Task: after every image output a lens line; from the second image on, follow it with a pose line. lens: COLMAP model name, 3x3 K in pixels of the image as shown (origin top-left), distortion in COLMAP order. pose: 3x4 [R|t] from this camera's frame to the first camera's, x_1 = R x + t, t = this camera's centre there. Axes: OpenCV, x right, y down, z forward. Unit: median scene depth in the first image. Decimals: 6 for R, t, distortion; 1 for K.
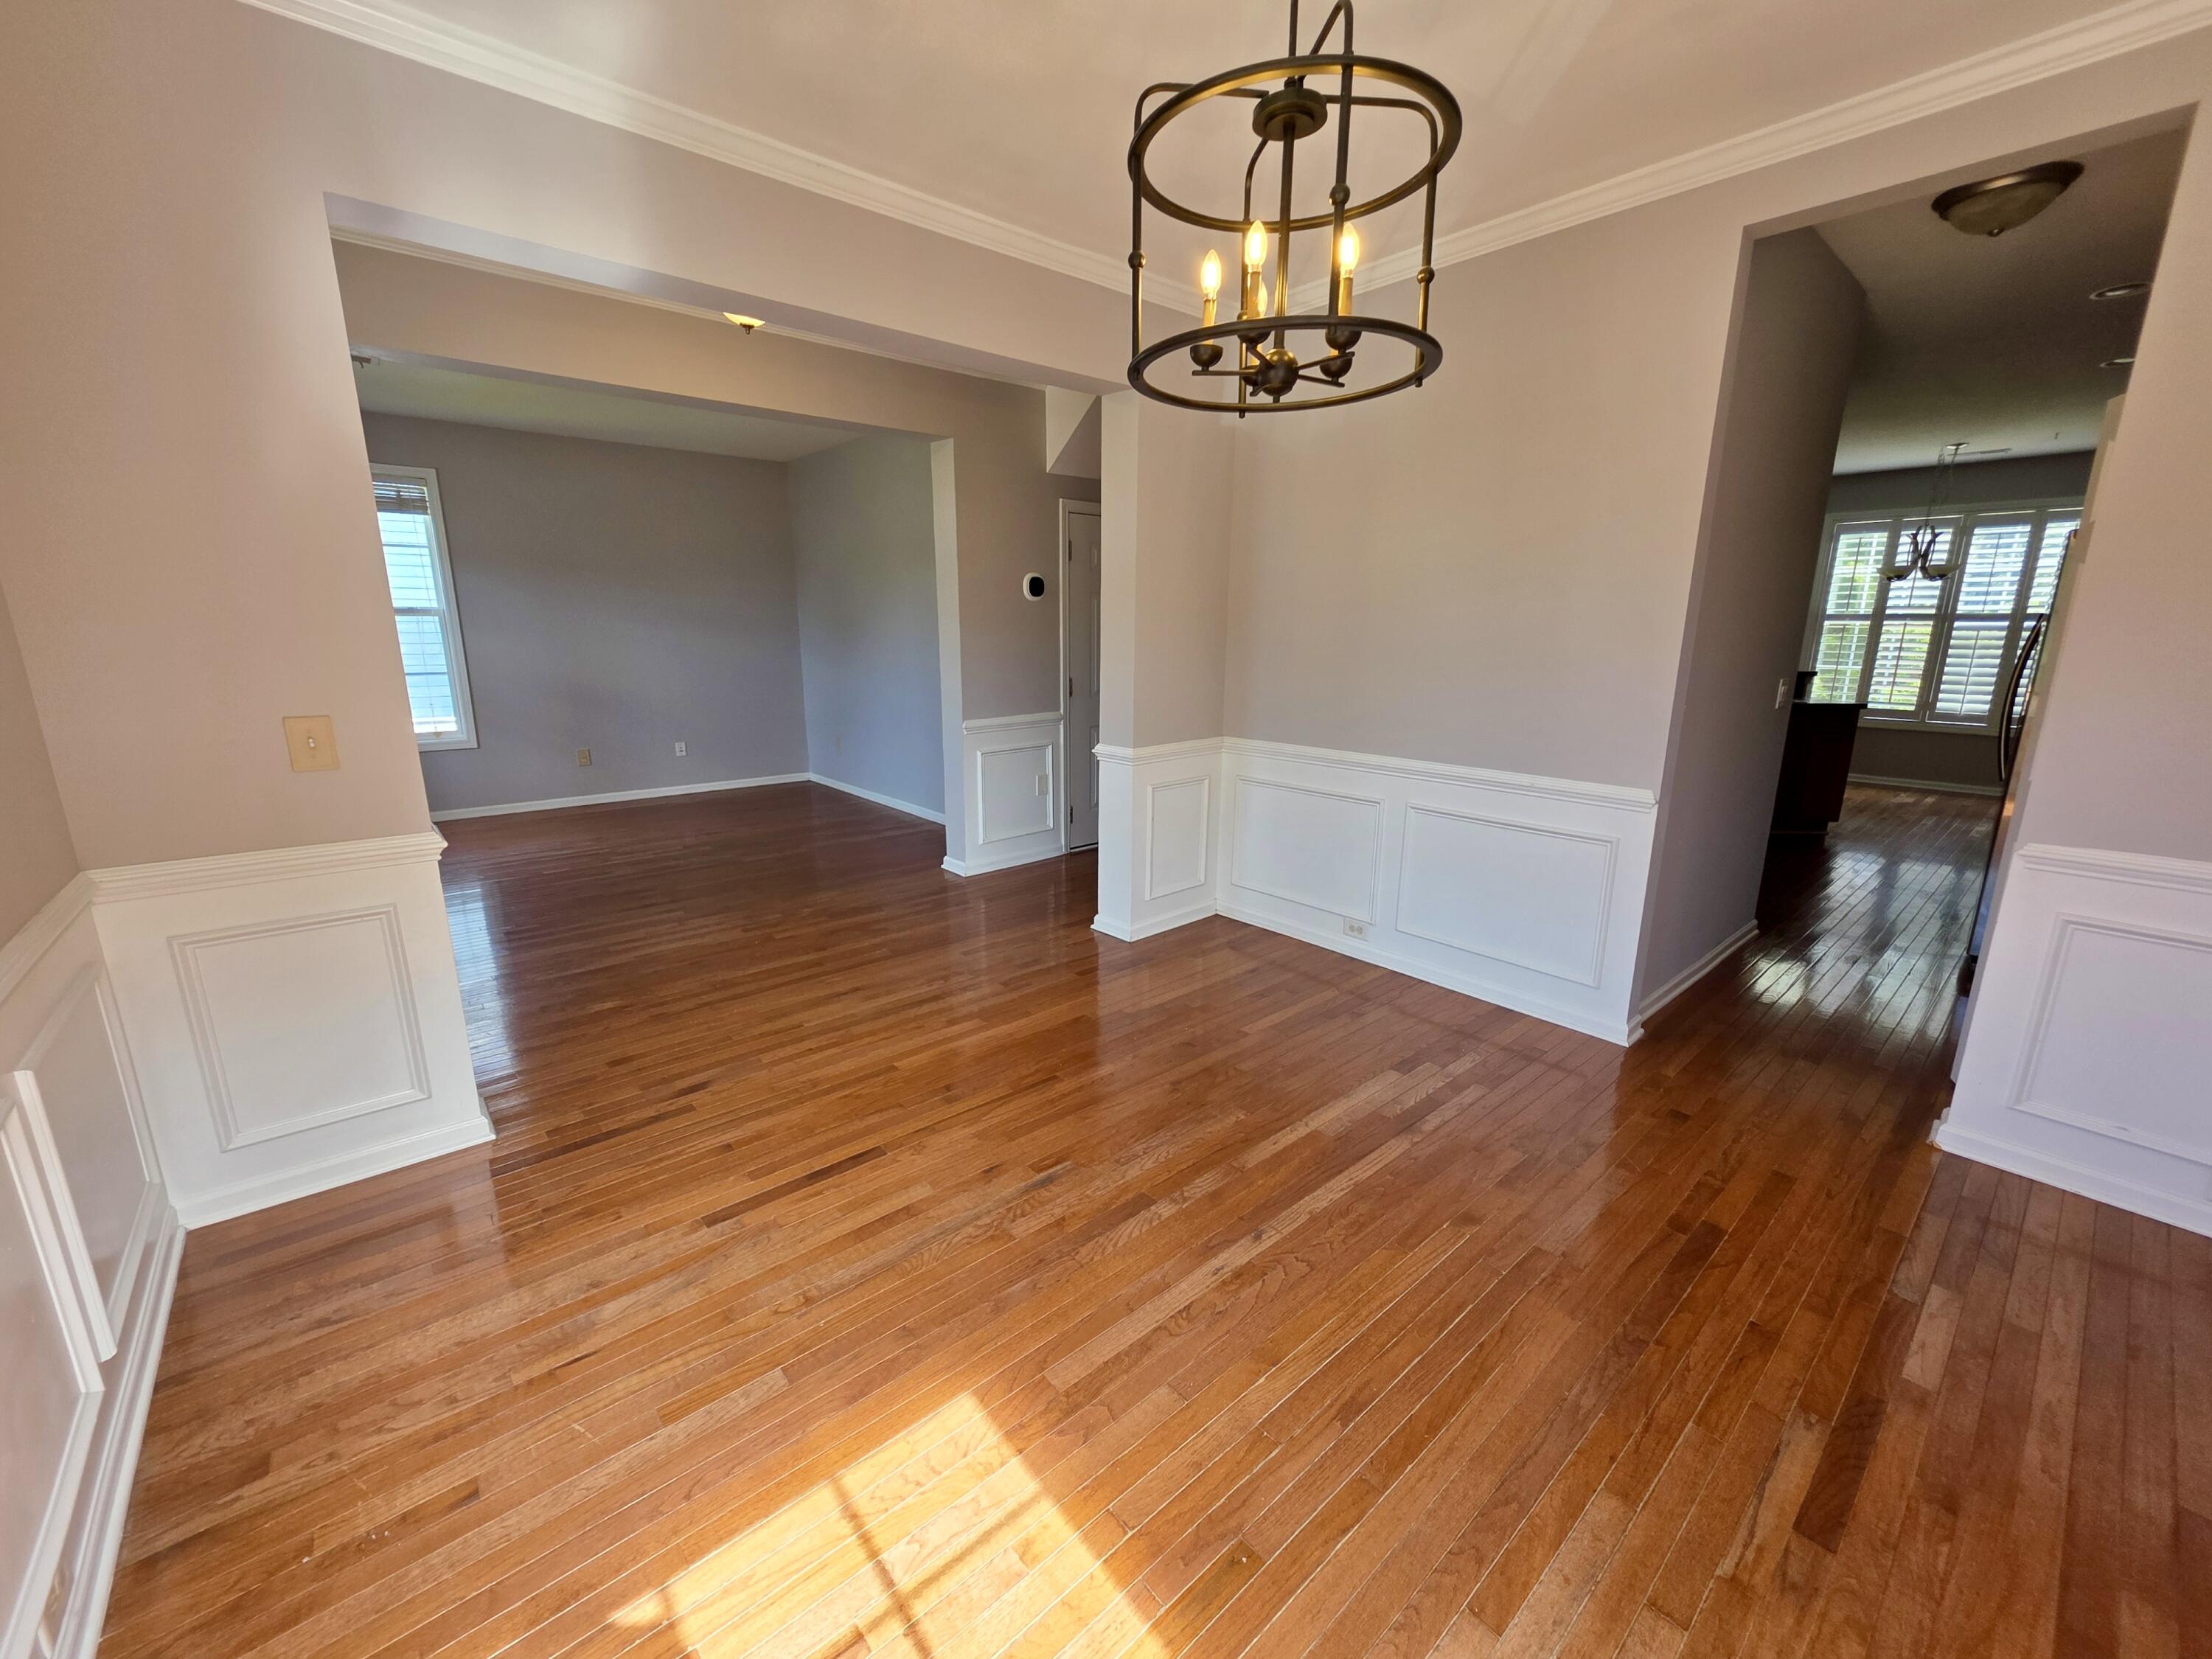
lens RADIAL K [[887.2, 0, 1106.7], [0, 887.2, 827.7], [0, 0, 1]] dist [0.000493, -0.000105]
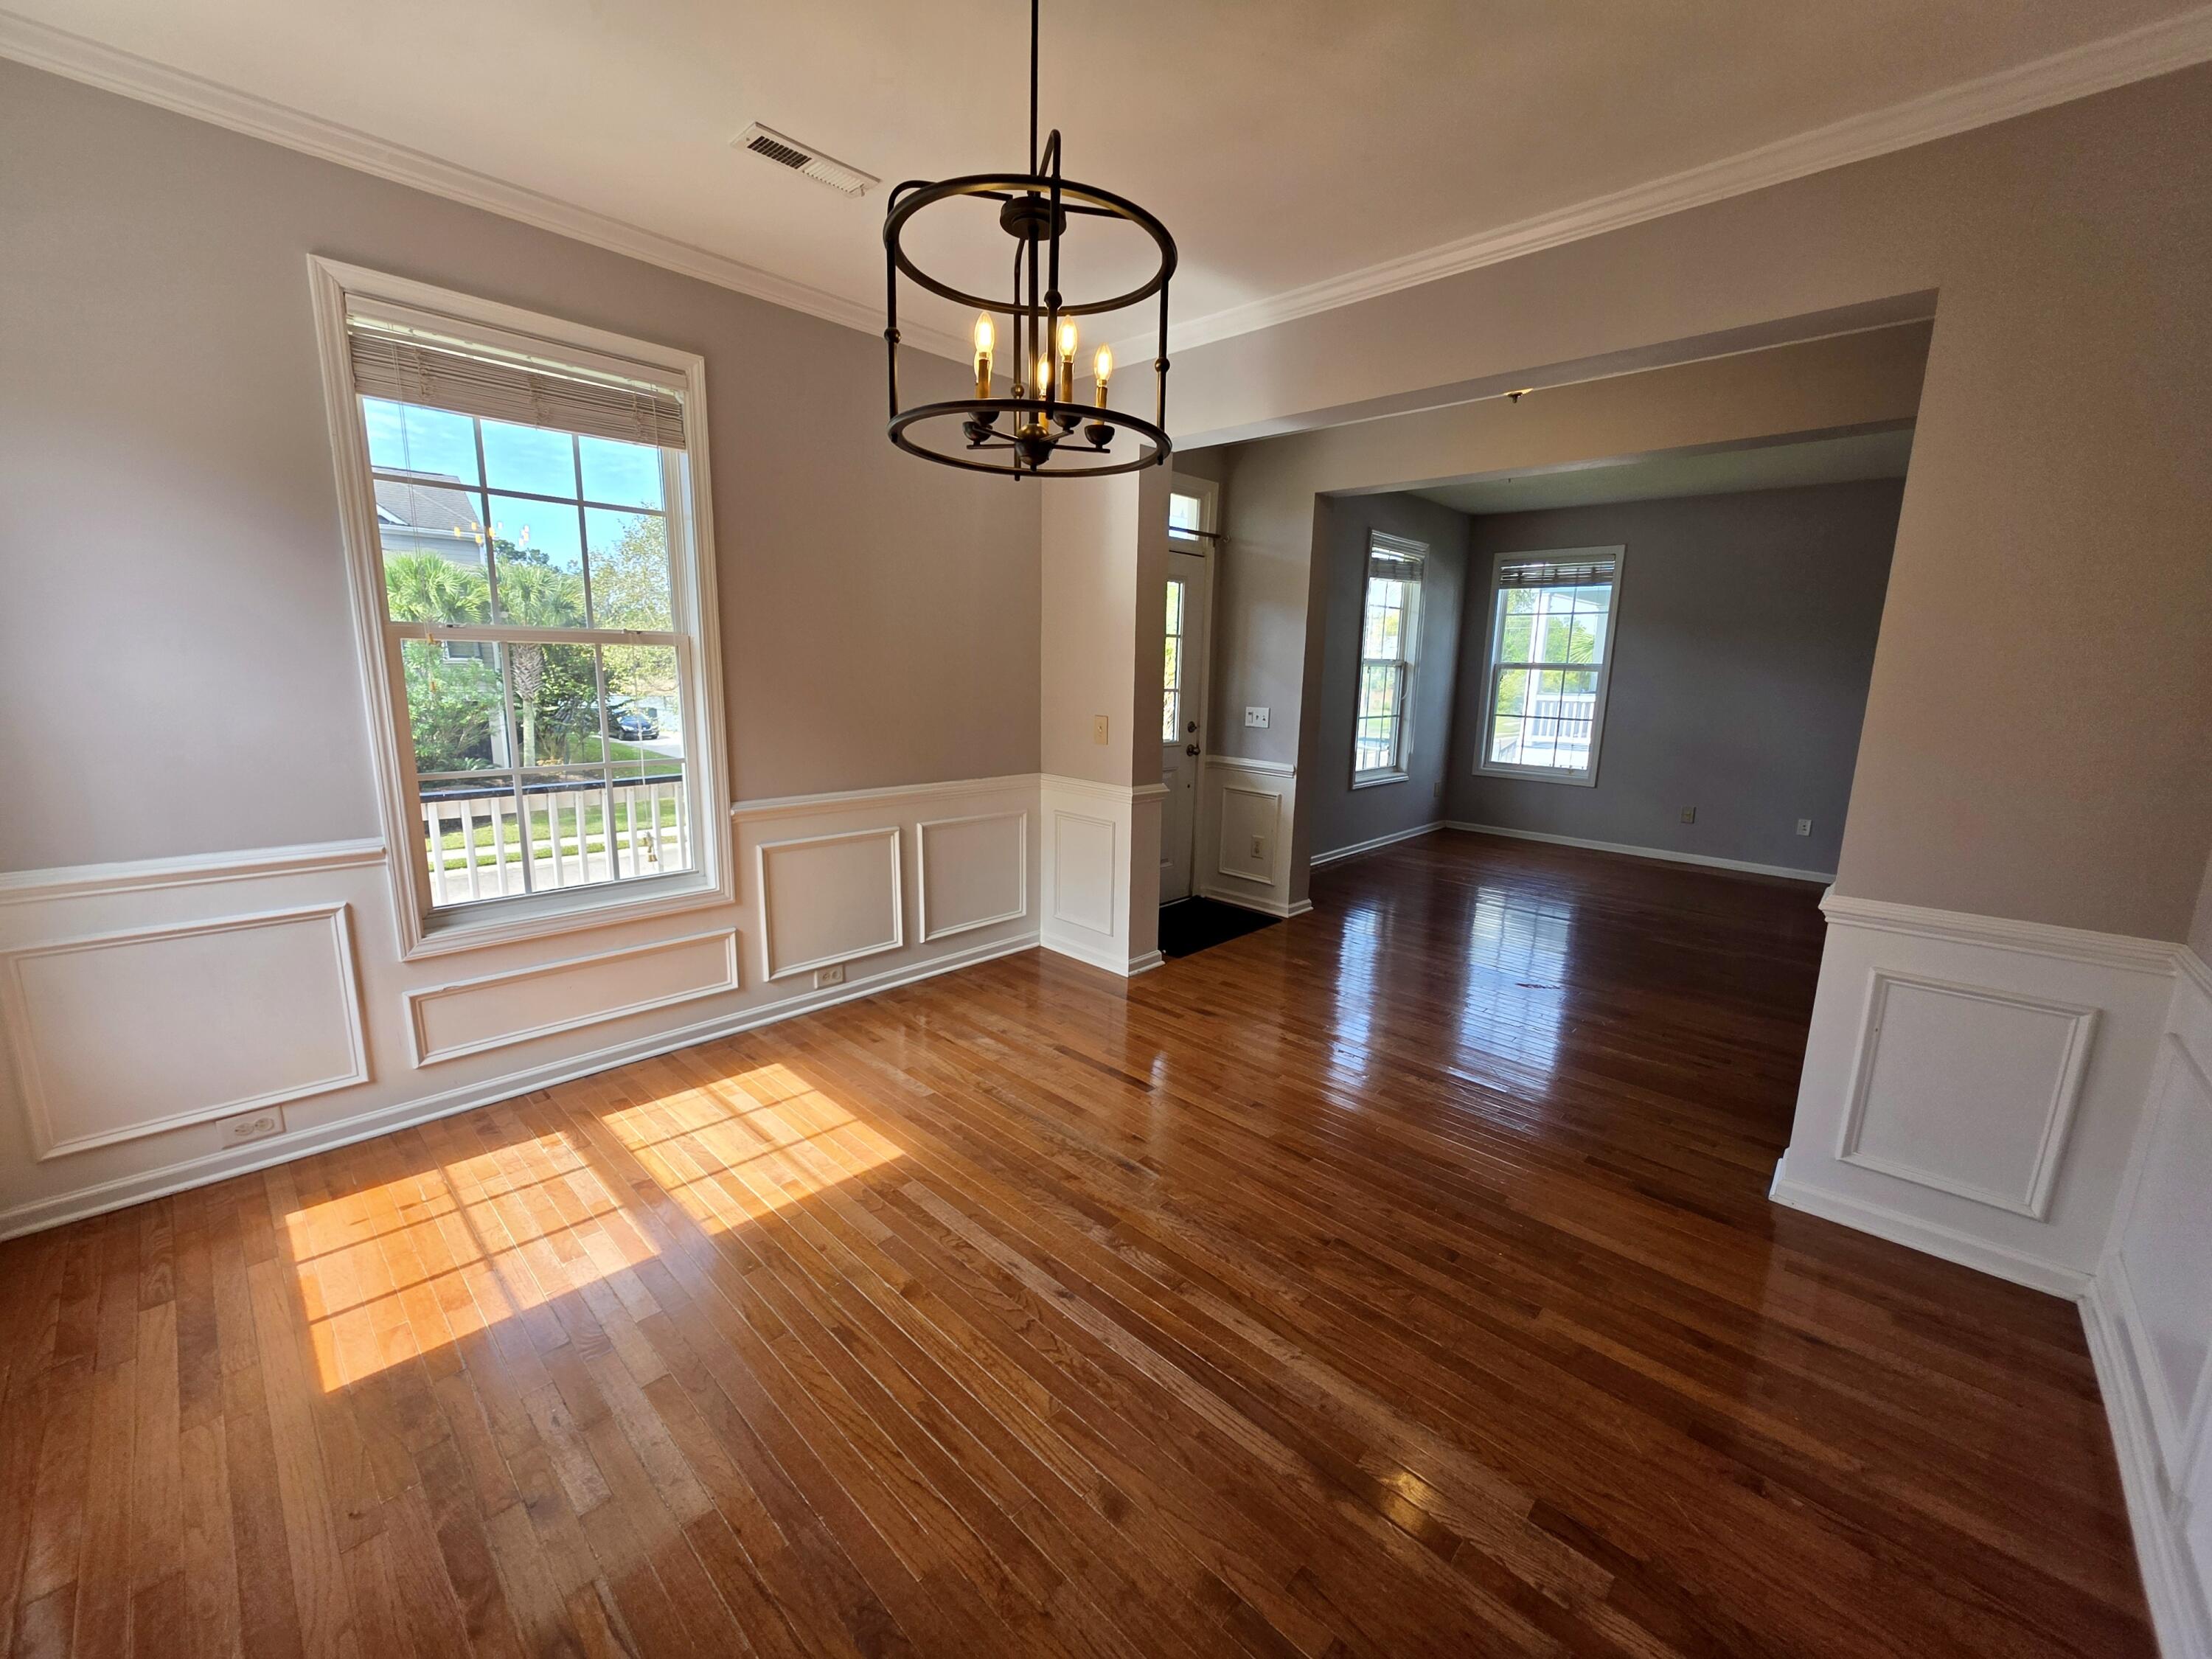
lens RADIAL K [[887.2, 0, 1106.7], [0, 887.2, 827.7], [0, 0, 1]] dist [0.000493, -0.000105]
pose [[0.092580, 0.183742, -0.978605, 1.086841], [-0.245638, 0.956664, 0.156384, -0.205601], [0.964930, 0.225905, 0.133702, 0.837682]]
